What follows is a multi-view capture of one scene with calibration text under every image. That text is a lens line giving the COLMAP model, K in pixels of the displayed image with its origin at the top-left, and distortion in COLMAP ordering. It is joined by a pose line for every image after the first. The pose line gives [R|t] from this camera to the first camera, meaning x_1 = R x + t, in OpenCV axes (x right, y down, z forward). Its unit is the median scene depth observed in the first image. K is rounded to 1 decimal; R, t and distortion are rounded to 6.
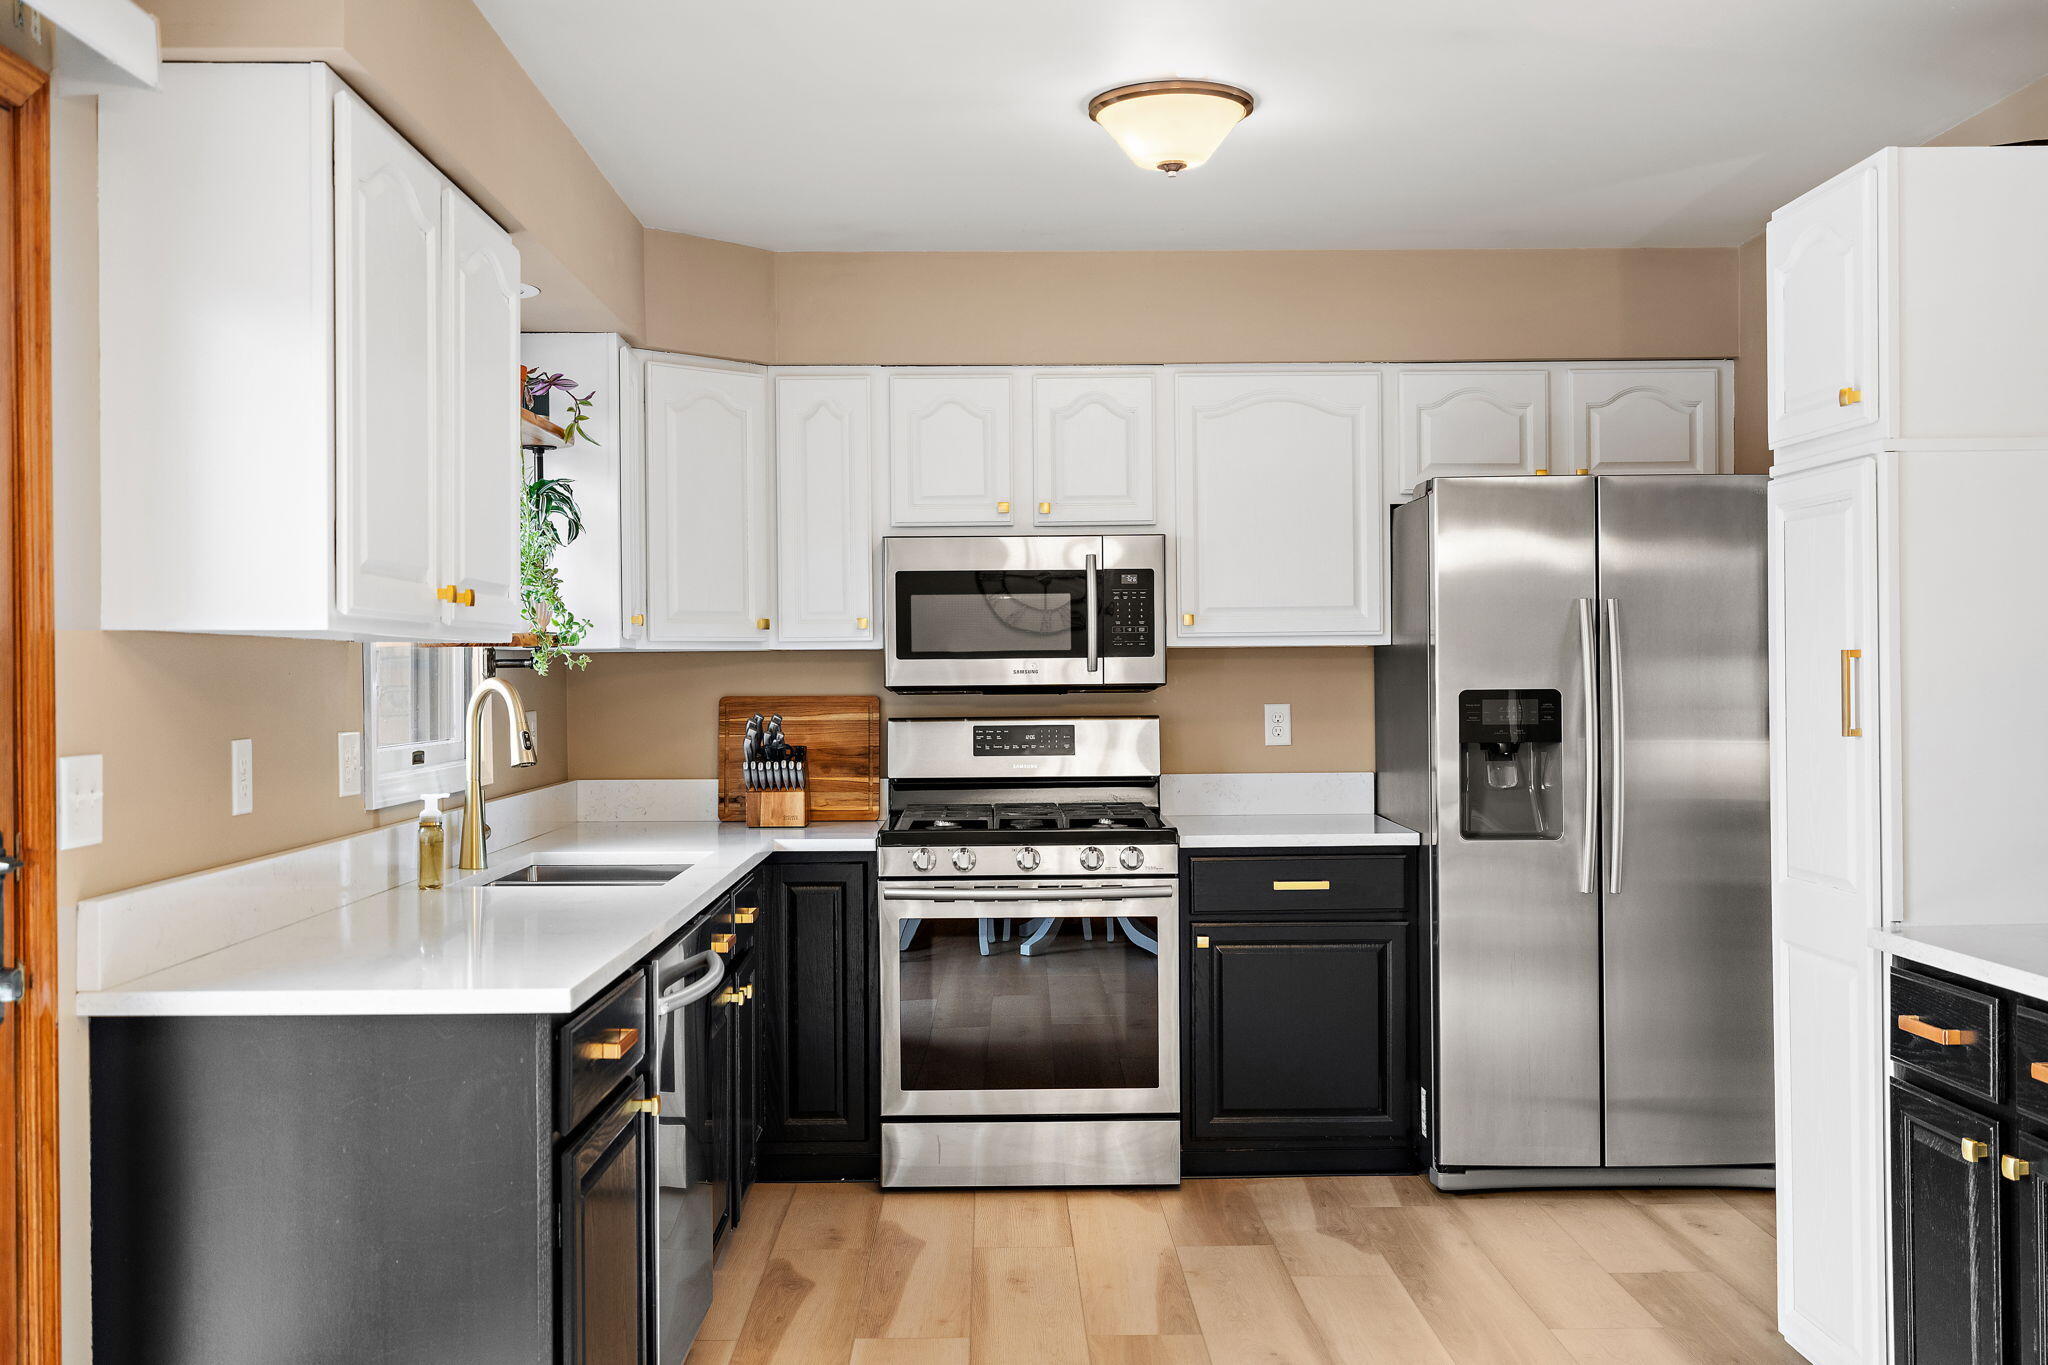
lens RADIAL K [[2037.6, 0, 1022.3], [0, 2037.6, 704.4], [0, 0, 1]] dist [0.011842, 0.003285]
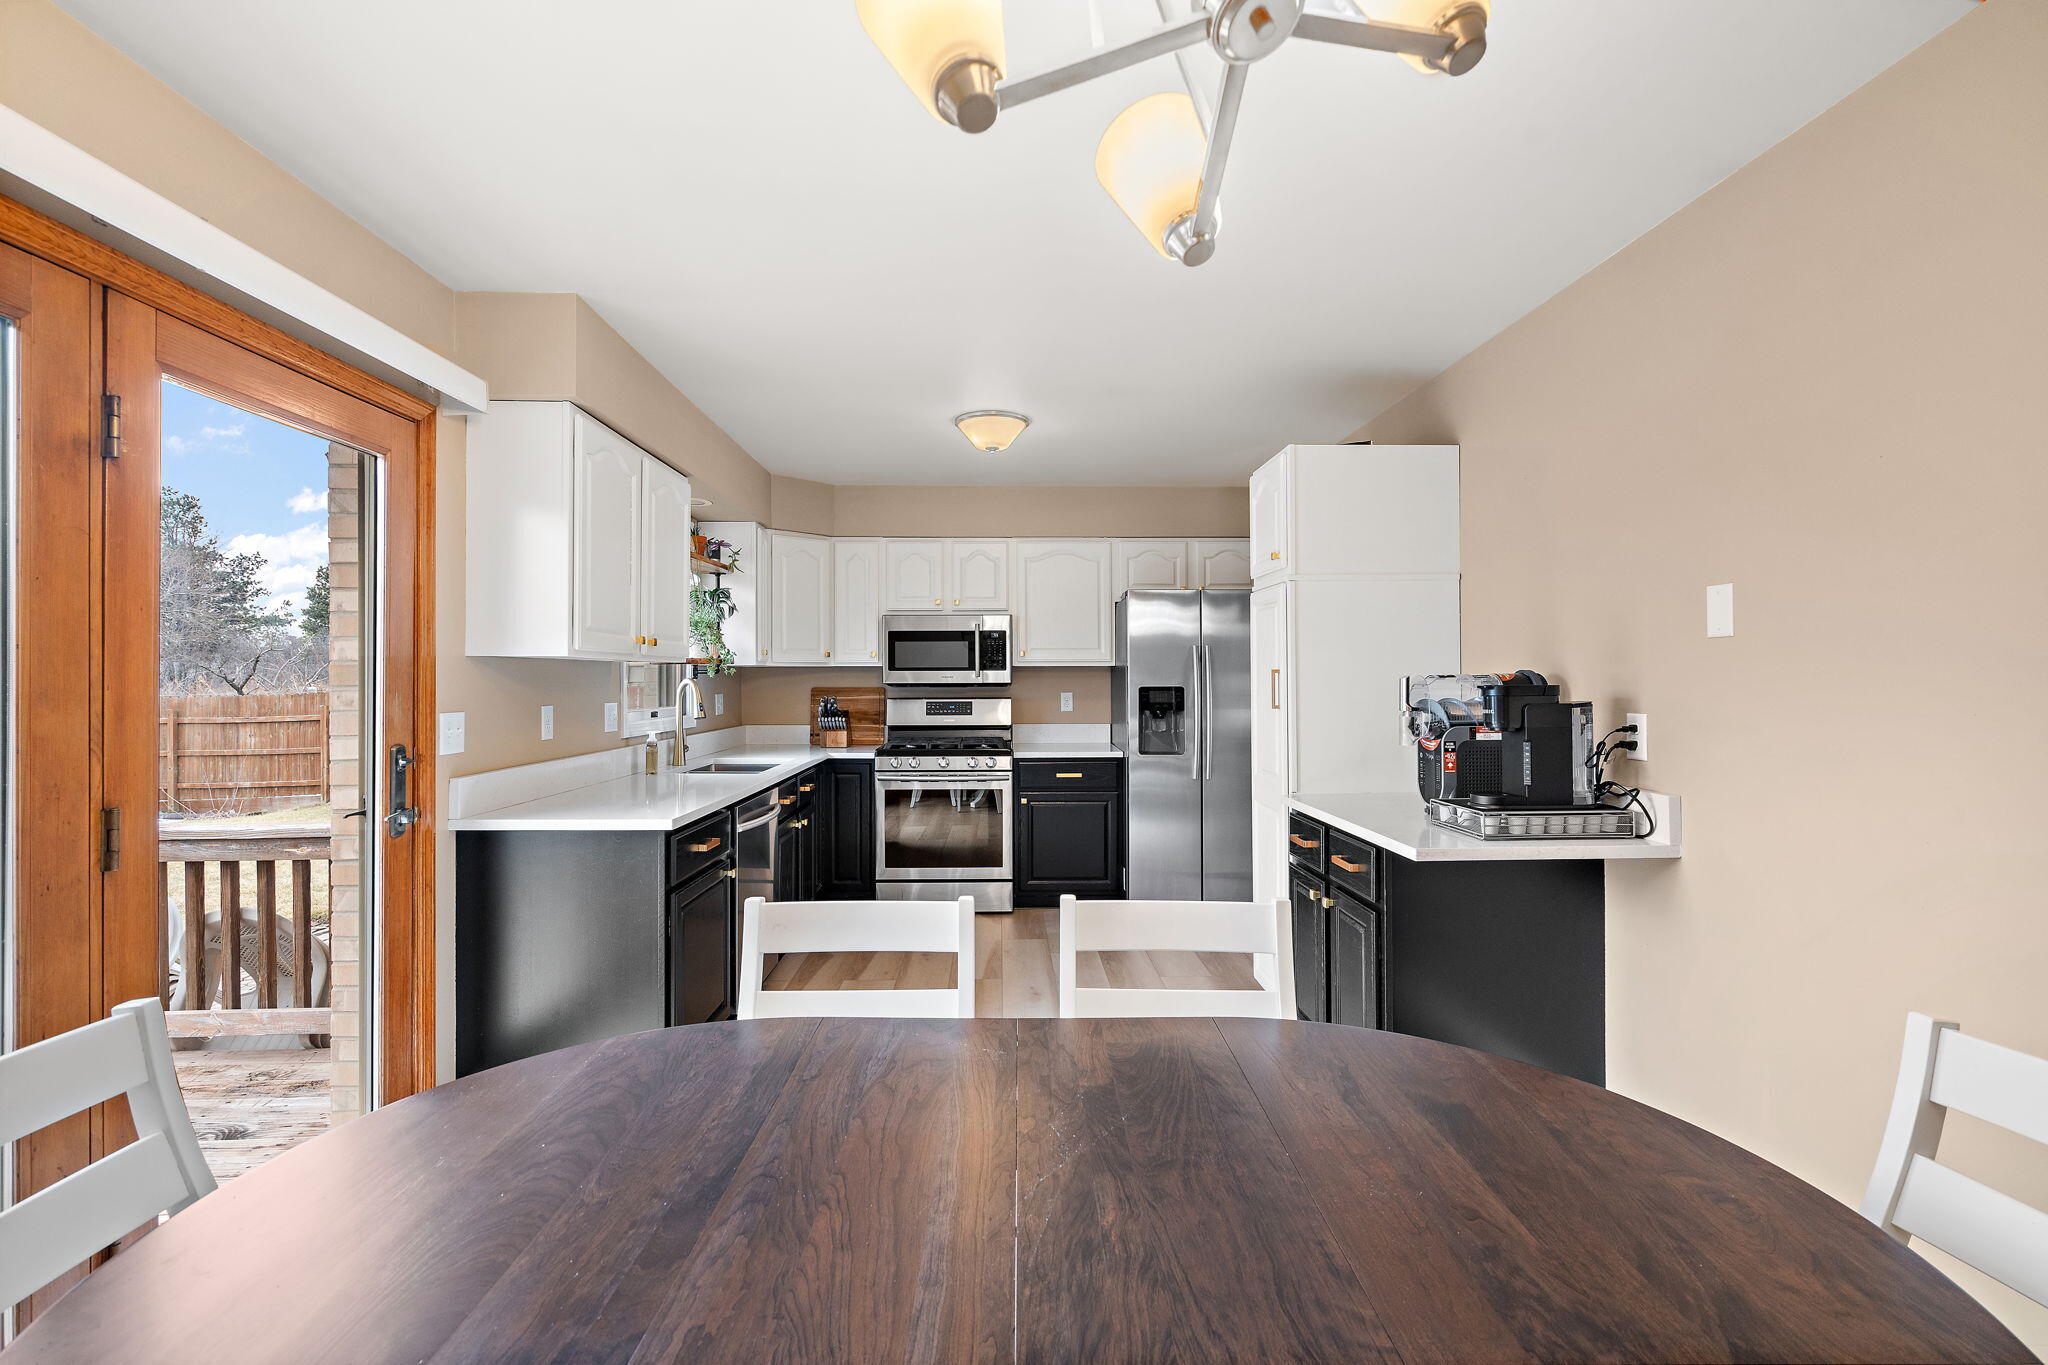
lens RADIAL K [[941.6, 0, 1024.0], [0, 941.6, 682.5], [0, 0, 1]] dist [0.001056, 0.000138]
pose [[0.999937, 0.006338, 0.009269, 0.077901], [-0.006245, 0.999930, -0.010015, -0.000566], [-0.009332, 0.009957, 0.999907, -0.014084]]
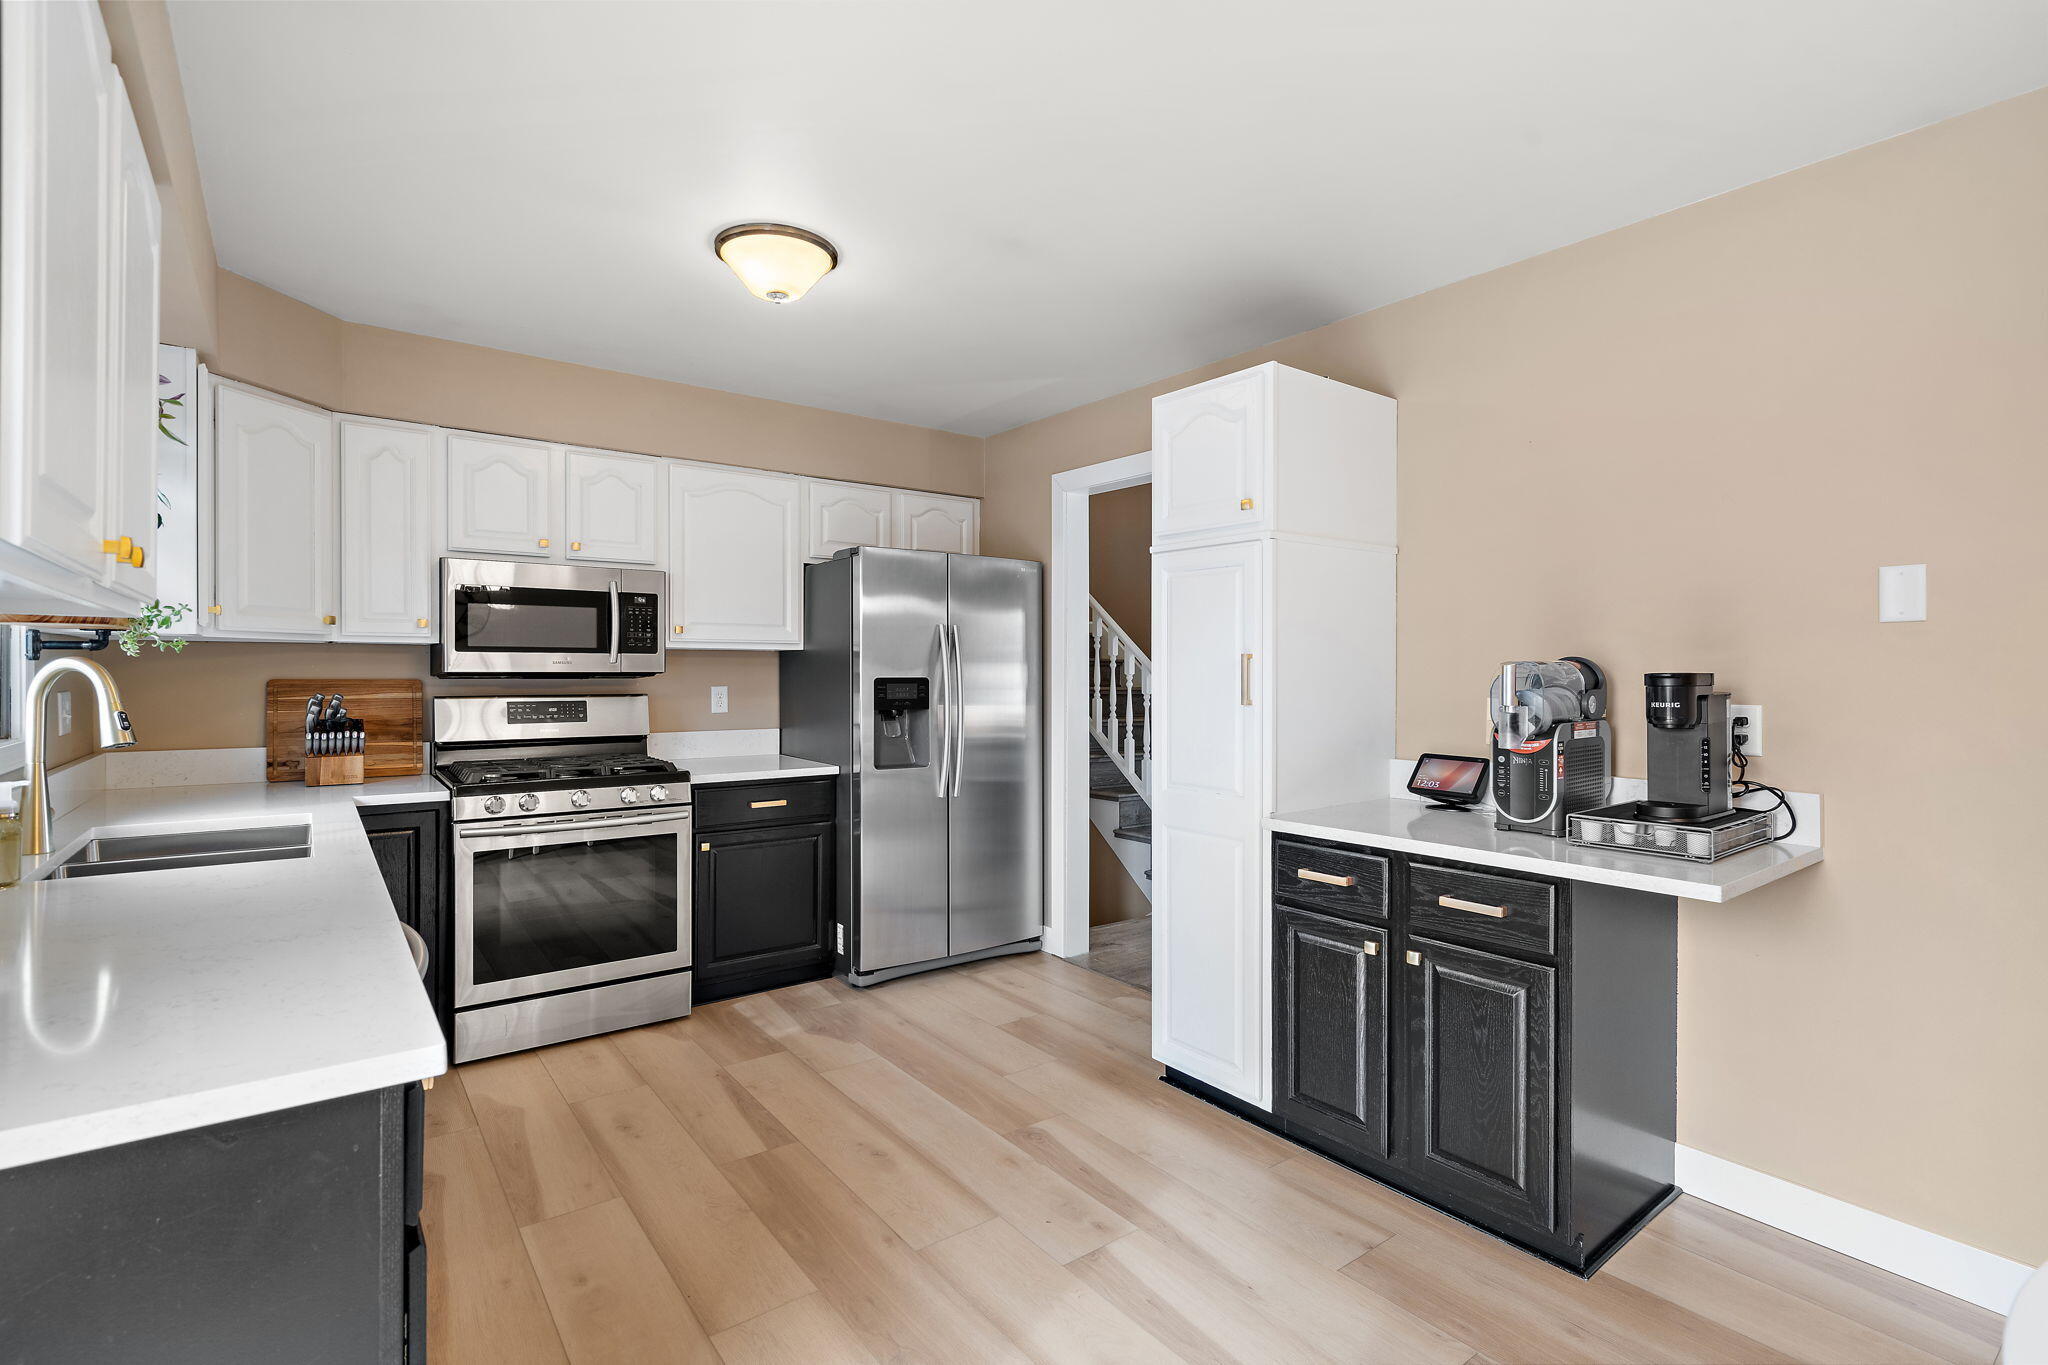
lens RADIAL K [[958.4, 0, 1024.0], [0, 958.4, 682.5], [0, 0, 1]] dist [0.000741, 0.000124]
pose [[0.805887, 0.004310, 0.592054, -0.136423], [-0.000767, 0.999980, -0.006236, 0.001384], [-0.592069, 0.004571, 0.805874, 0.298975]]
